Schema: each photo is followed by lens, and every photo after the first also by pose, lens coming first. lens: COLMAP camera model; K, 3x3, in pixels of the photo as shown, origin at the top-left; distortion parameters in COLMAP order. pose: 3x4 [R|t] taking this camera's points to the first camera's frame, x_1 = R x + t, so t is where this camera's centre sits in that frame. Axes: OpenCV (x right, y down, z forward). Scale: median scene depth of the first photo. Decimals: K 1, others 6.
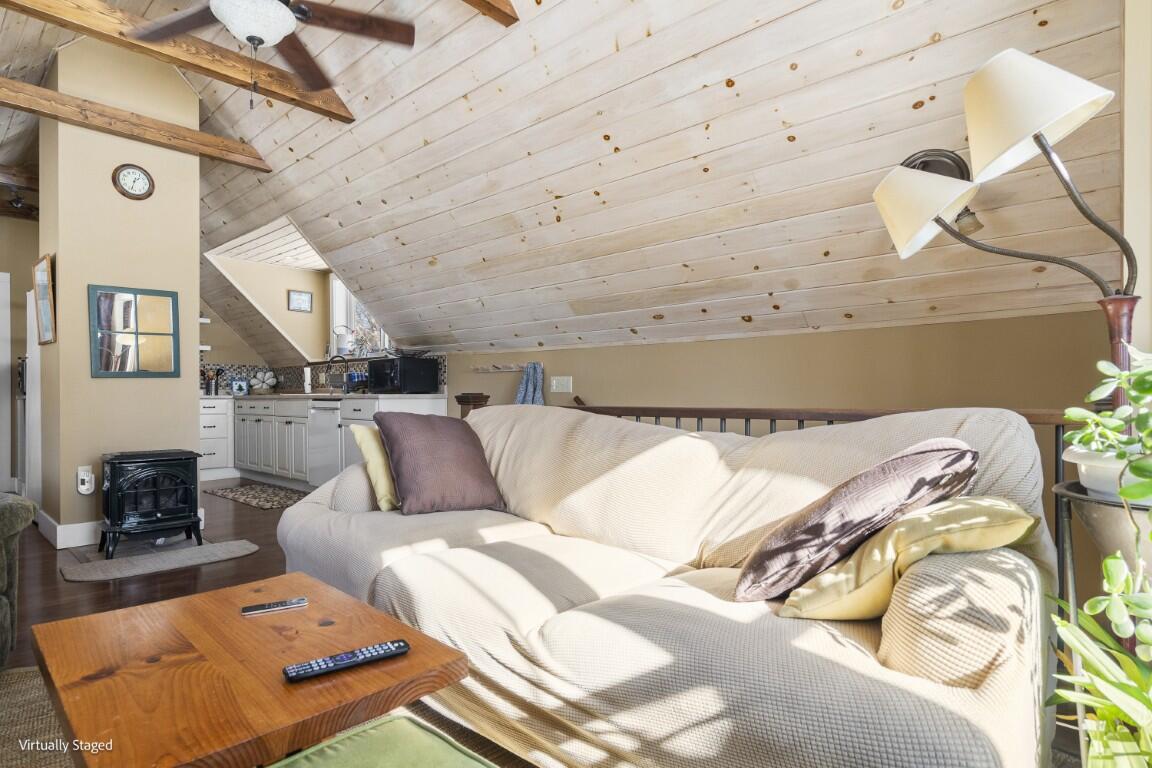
lens RADIAL K [[590.5, 0, 581.7], [0, 590.5, 398.3], [0, 0, 1]] dist [0.004372, 0.000354]
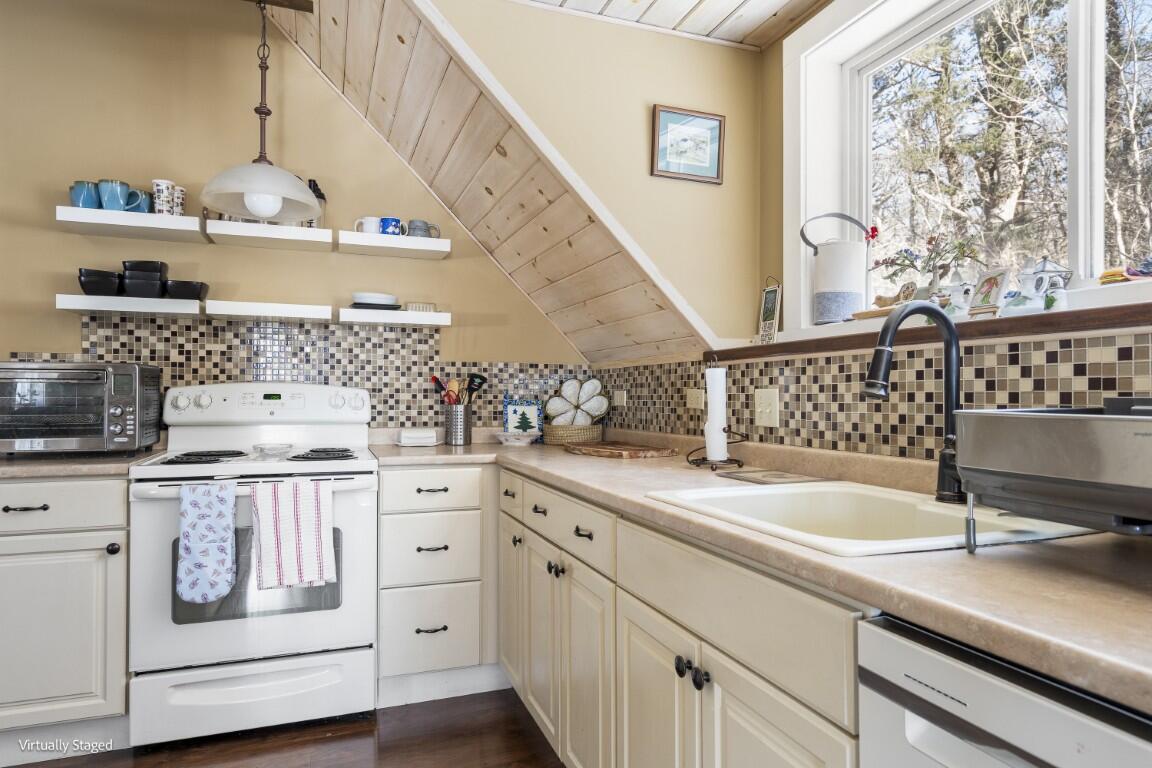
lens RADIAL K [[698.4, 0, 576.0], [0, 698.4, 384.0], [0, 0, 1]] dist [-0.001663, -0.000555]
pose [[0.878117, -0.003221, -0.478435, -0.345899], [-0.006005, 0.999824, -0.017752, -0.036238], [0.478408, 0.018462, 0.877944, 0.645565]]
